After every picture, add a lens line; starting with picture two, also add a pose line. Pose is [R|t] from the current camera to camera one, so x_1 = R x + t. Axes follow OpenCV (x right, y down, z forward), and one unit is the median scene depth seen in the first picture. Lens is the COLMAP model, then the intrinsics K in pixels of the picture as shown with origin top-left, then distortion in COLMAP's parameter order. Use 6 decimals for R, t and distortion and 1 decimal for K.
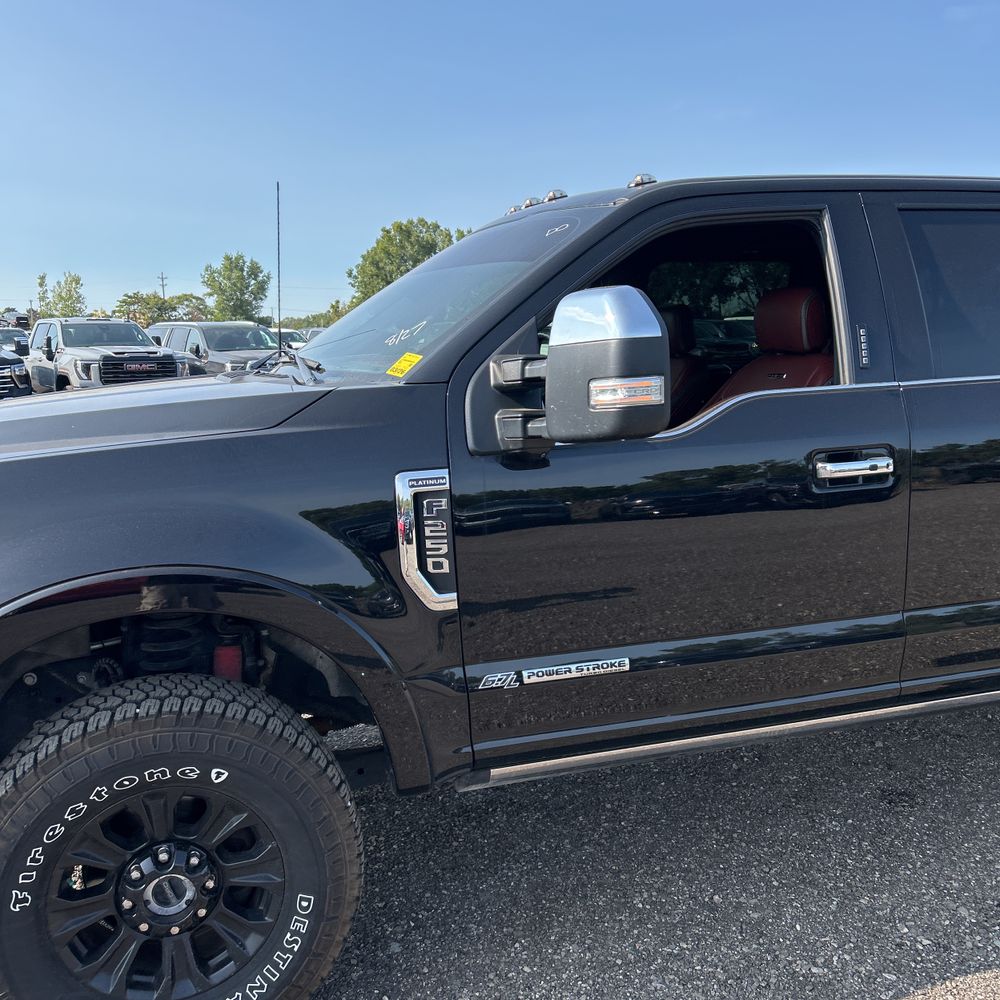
lens RADIAL K [[1011.4, 0, 482.6], [0, 1011.4, 496.8], [0, 0, 1]] dist [0.021485, -0.016400]
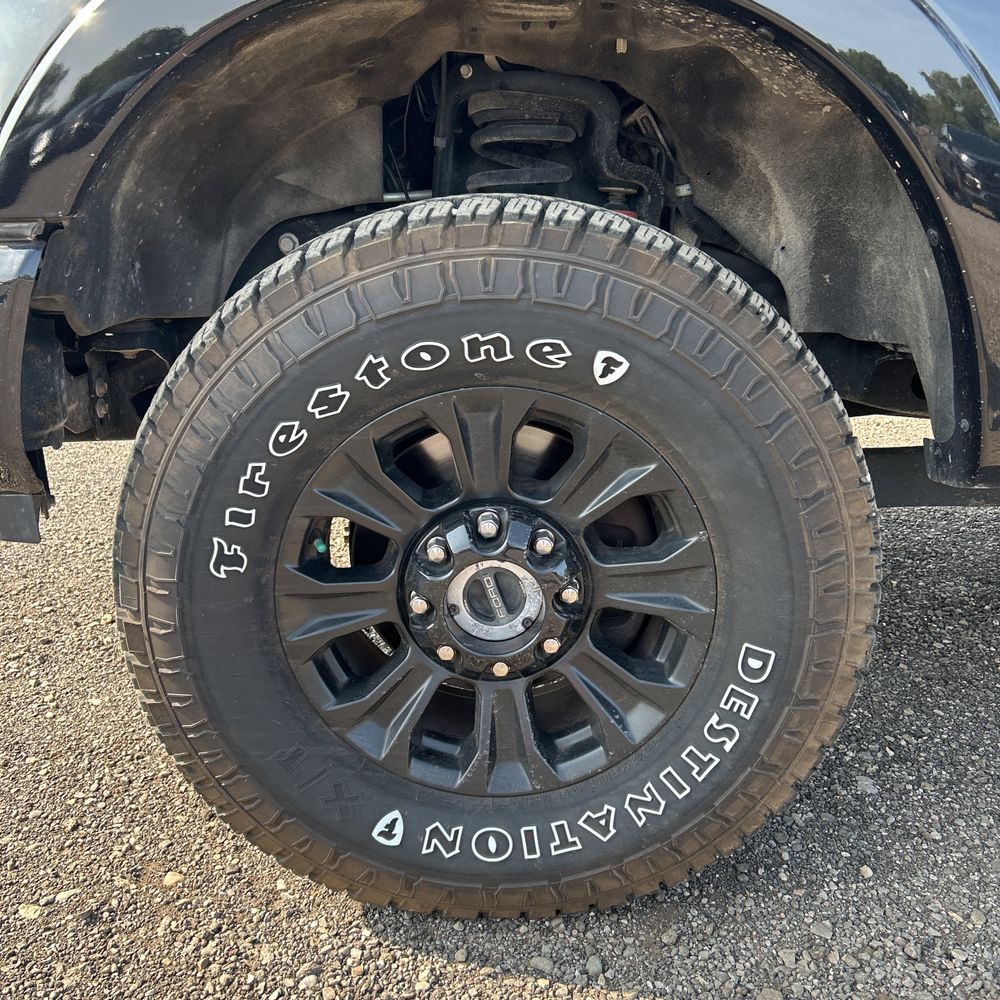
lens RADIAL K [[1068.4, 0, 461.8], [0, 1068.4, 484.7], [0, 0, 1]] dist [0.079279, -0.154663]
pose [[0.943969, 0.102497, -0.313716, -0.155673], [-0.053403, 0.985463, 0.161279, 0.240784], [0.325686, -0.135489, 0.935720, 0.481251]]
